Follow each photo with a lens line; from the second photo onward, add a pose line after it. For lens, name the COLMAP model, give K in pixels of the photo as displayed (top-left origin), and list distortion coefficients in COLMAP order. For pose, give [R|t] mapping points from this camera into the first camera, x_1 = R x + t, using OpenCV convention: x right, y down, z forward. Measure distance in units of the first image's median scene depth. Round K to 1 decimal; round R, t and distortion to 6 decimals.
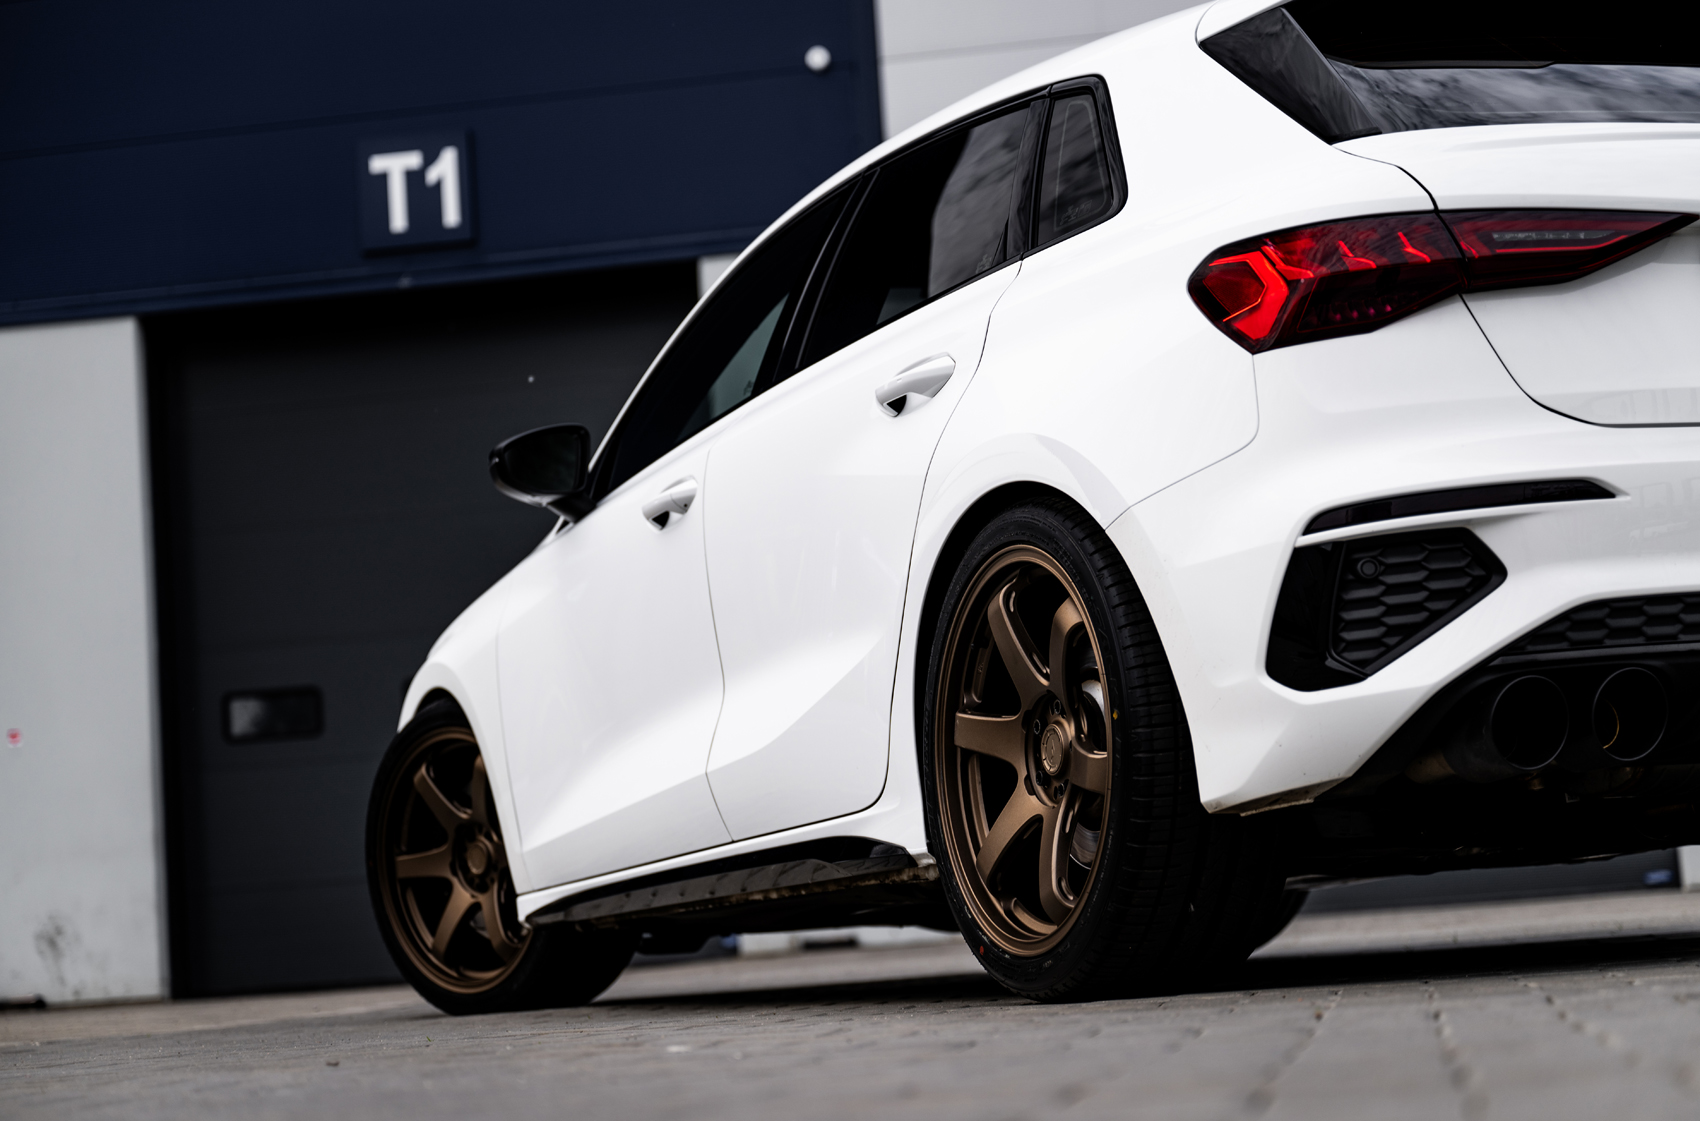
lens RADIAL K [[3943.9, 0, 850.0], [0, 3943.9, 560.5], [0, 0, 1]] dist [0.053918, 0.449634]
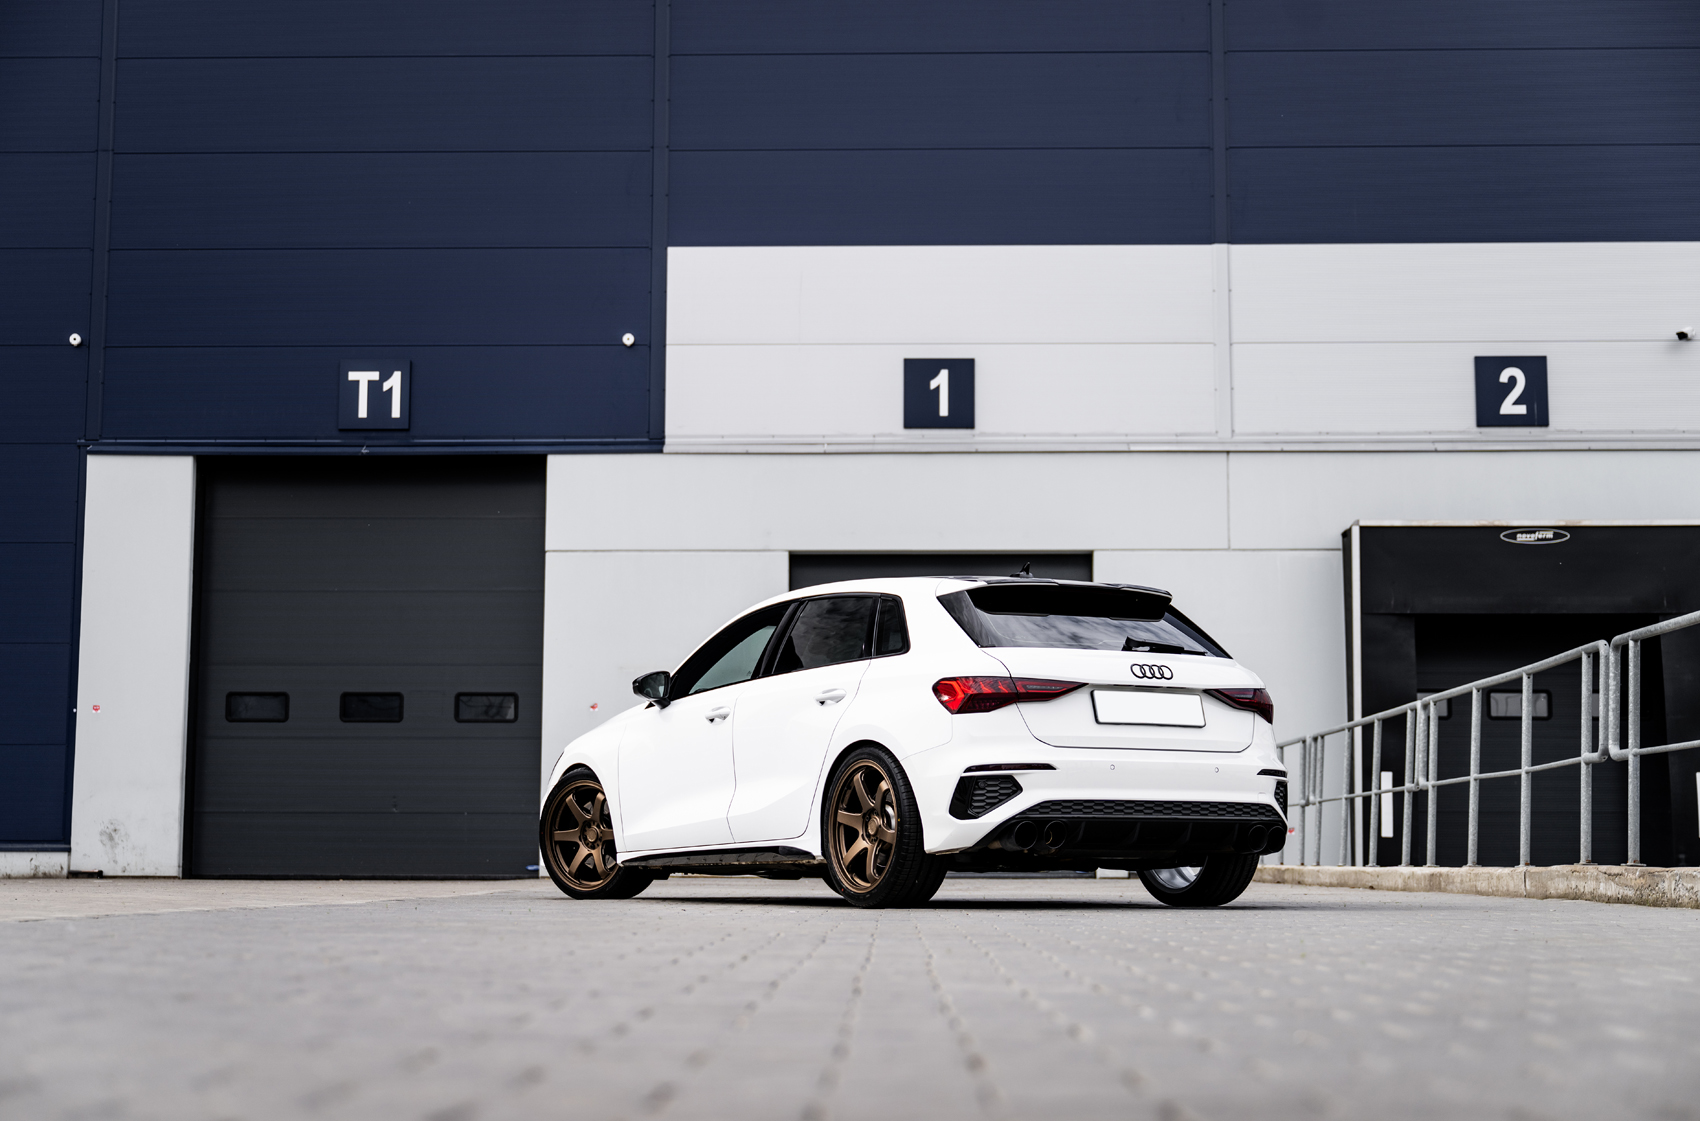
lens RADIAL K [[2535.0, 0, 850.0], [0, 2535.0, 560.5], [0, 0, 1]] dist [0.039276, -0.013408]
pose [[0.991503, 0.085454, 0.098074, -0.175898], [-0.082540, 0.996028, -0.033405, -0.090394], [-0.100539, 0.025026, 0.994618, -0.962241]]
